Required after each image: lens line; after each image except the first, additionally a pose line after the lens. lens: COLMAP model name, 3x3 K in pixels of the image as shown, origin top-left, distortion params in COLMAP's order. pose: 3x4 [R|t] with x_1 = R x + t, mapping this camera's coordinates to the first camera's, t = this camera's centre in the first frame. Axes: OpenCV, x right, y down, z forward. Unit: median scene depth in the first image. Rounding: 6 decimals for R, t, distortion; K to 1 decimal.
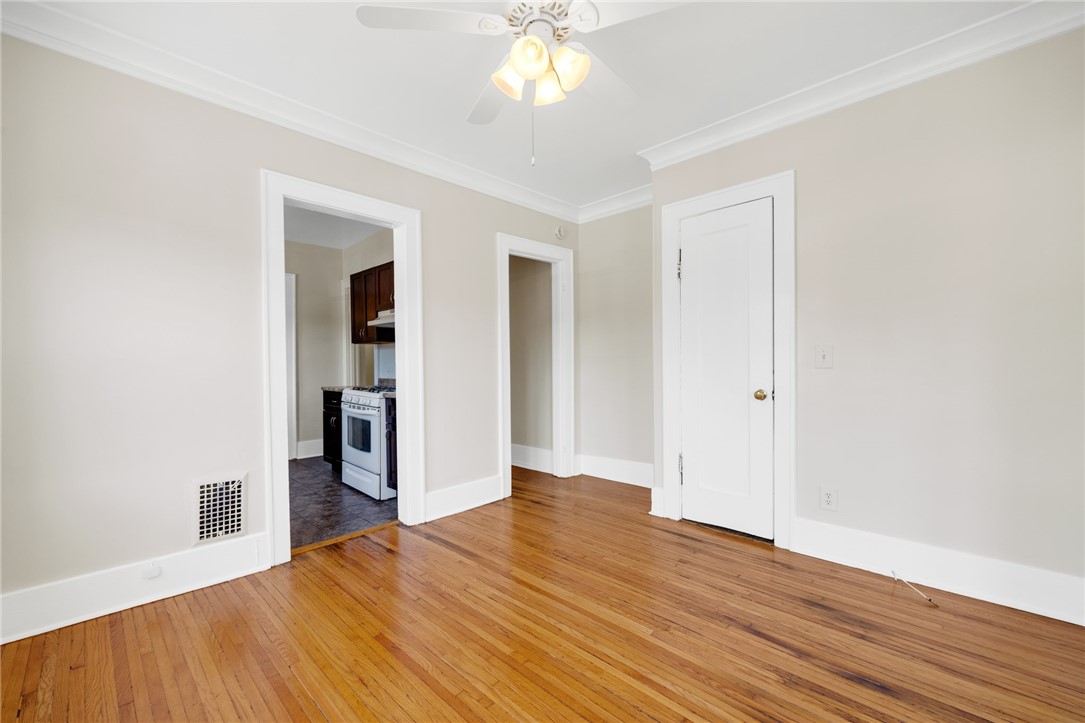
lens RADIAL K [[446.4, 0, 535.7], [0, 446.4, 365.9], [0, 0, 1]] dist [-0.005958, -0.000544]
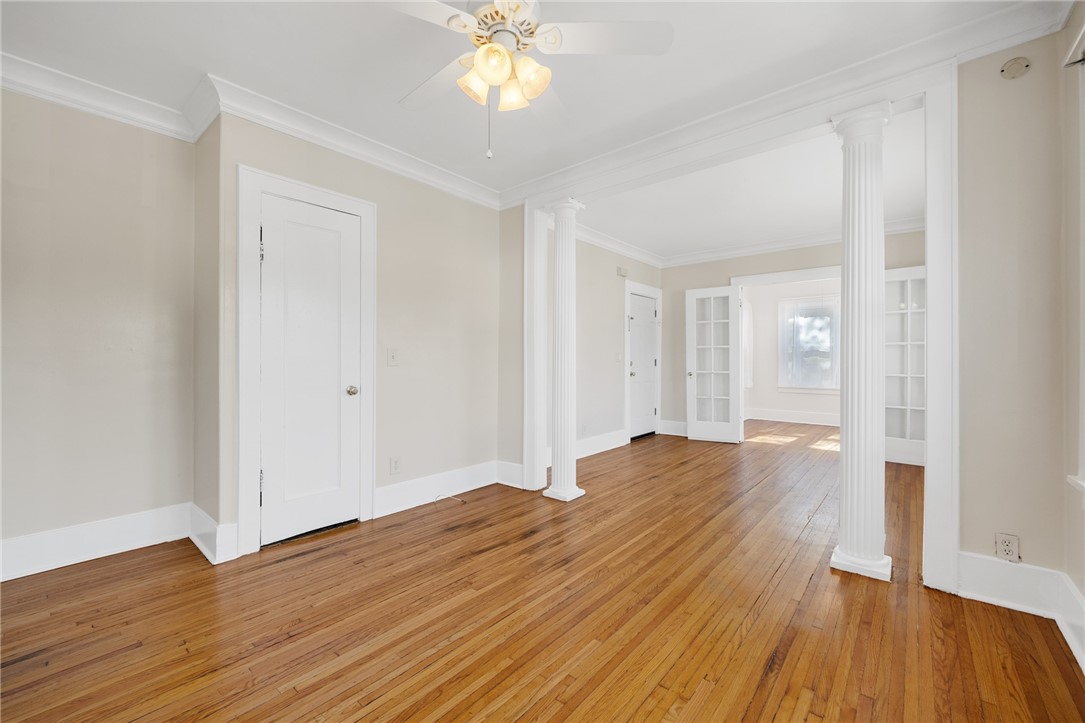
lens RADIAL K [[446.4, 0, 536.5], [0, 446.4, 358.8], [0, 0, 1]] dist [-0.005958, -0.000544]
pose [[-0.074375, 0.013474, 0.997139, -0.713663], [0.008207, 0.999883, -0.012899, 0.004724], [-0.997197, 0.007224, -0.074477, 0.702358]]
